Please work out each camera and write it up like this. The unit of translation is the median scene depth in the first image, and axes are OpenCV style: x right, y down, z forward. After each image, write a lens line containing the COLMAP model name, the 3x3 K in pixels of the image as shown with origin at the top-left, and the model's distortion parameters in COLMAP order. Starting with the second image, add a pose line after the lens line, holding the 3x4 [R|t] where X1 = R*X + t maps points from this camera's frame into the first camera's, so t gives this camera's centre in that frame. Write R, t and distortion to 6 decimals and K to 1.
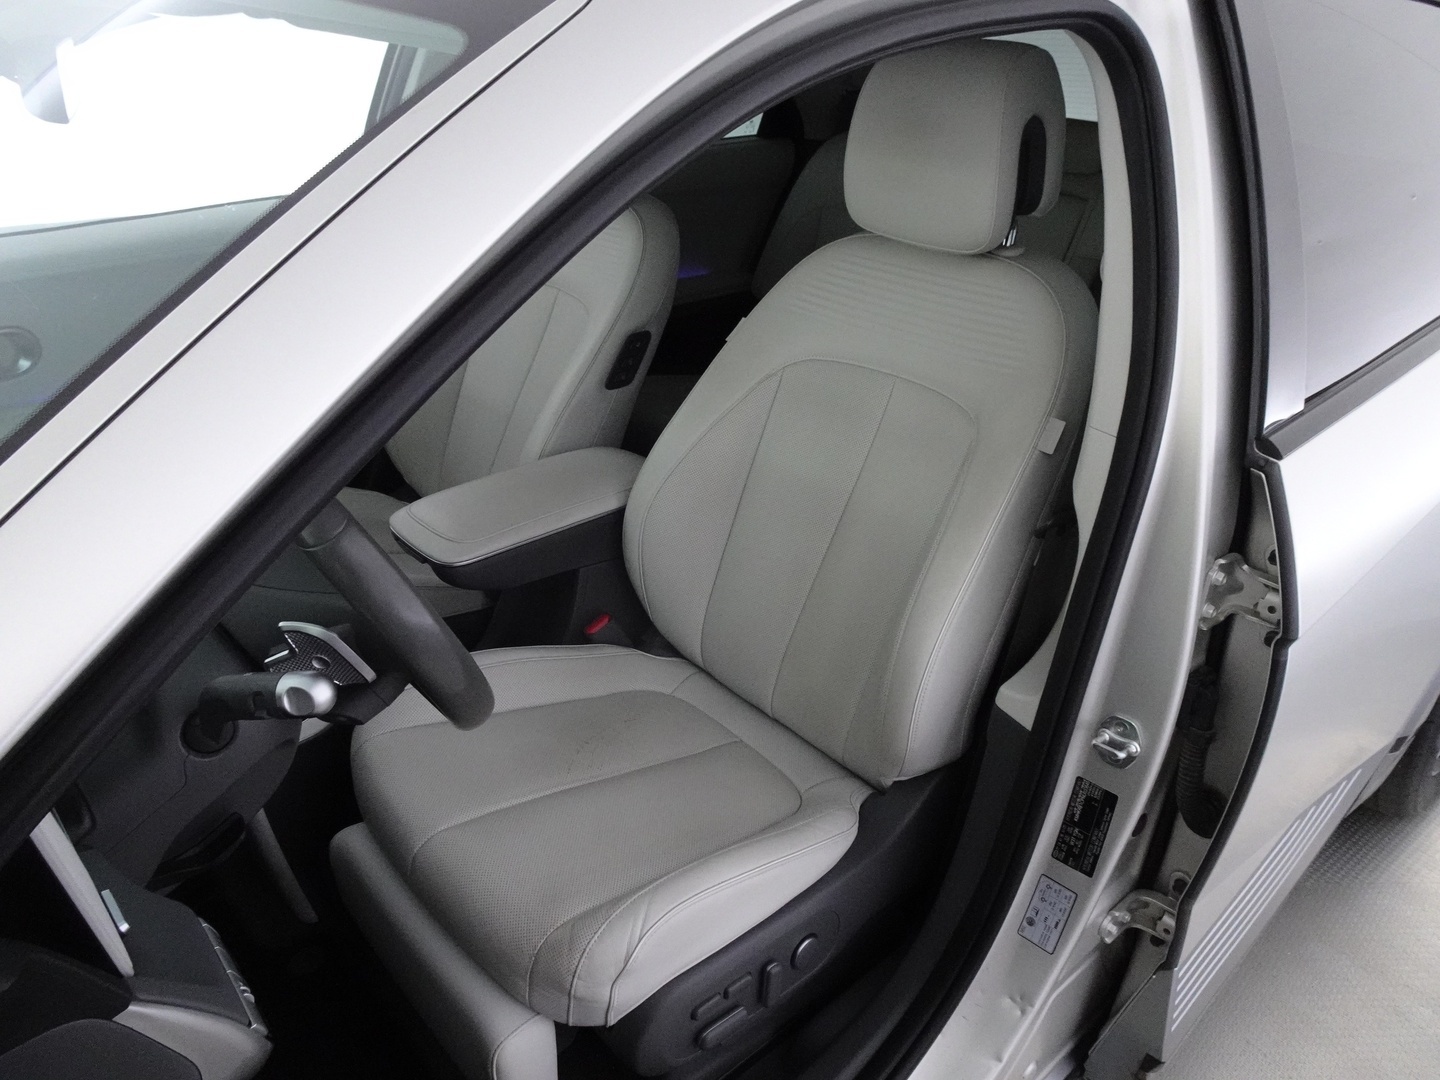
lens RADIAL K [[1005.8, 0, 717.8], [0, 1005.8, 543.6], [0, 0, 1]] dist [0.005946, -0.001127]
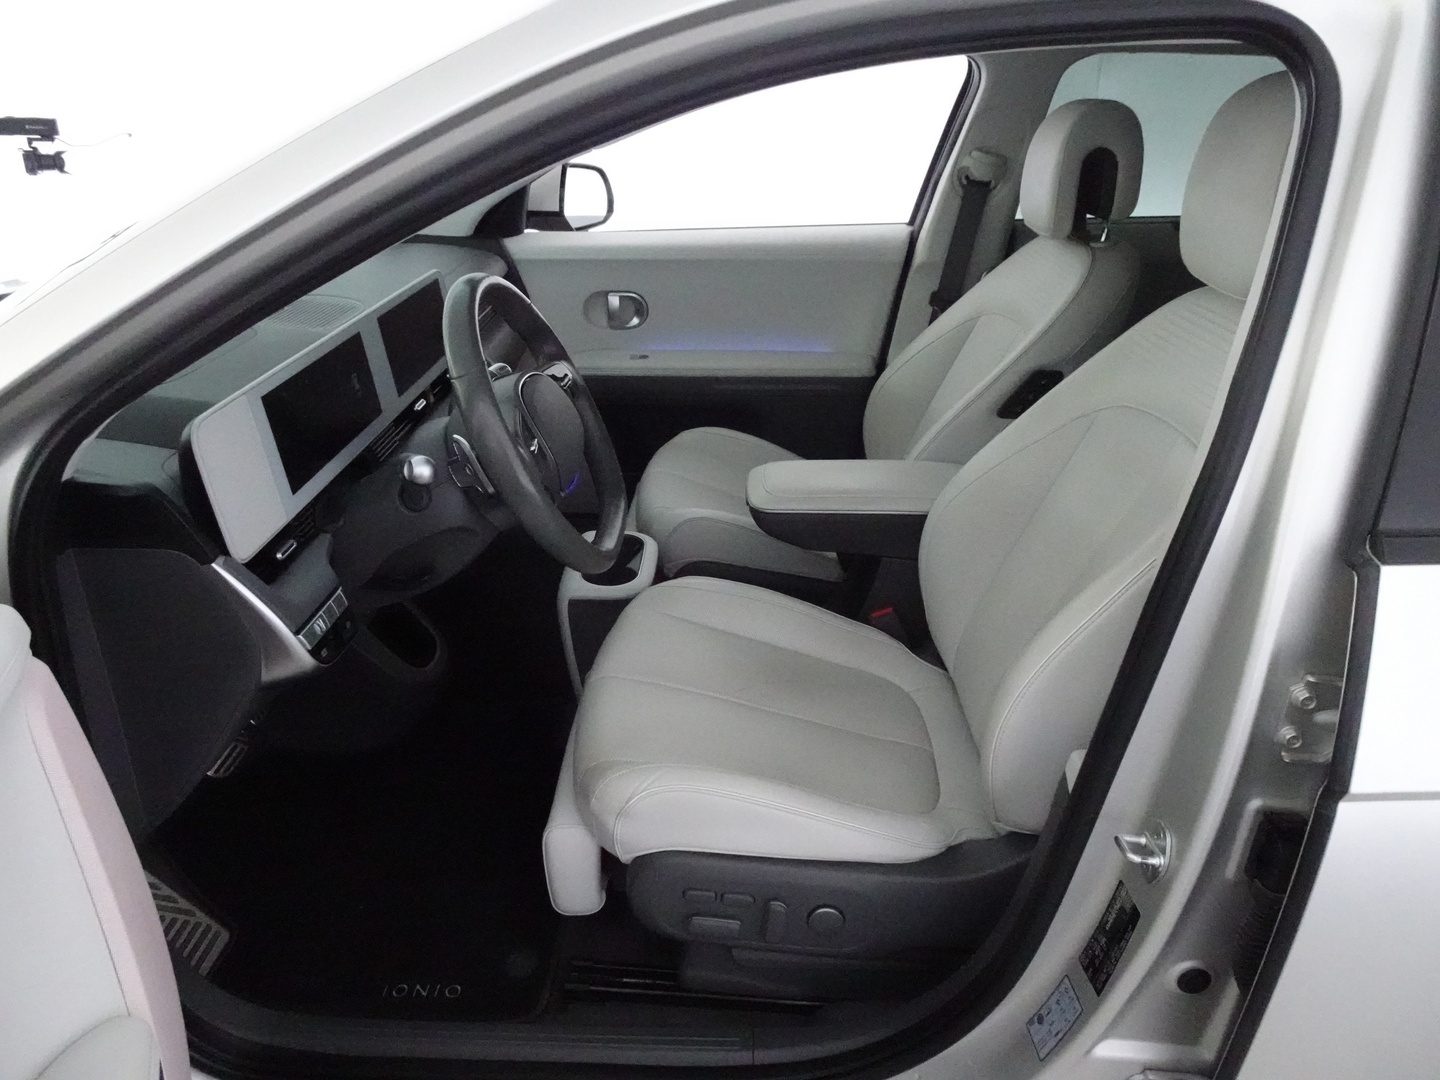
lens RADIAL K [[1005.8, 0, 723.5], [0, 1005.8, 540.4], [0, 0, 1]] dist [0.005946, -0.001127]
pose [[0.732711, 0.271841, -0.623889, 0.555785], [-0.319771, 0.946773, 0.036981, 0.029689], [0.600734, 0.172405, 0.780638, 0.059436]]
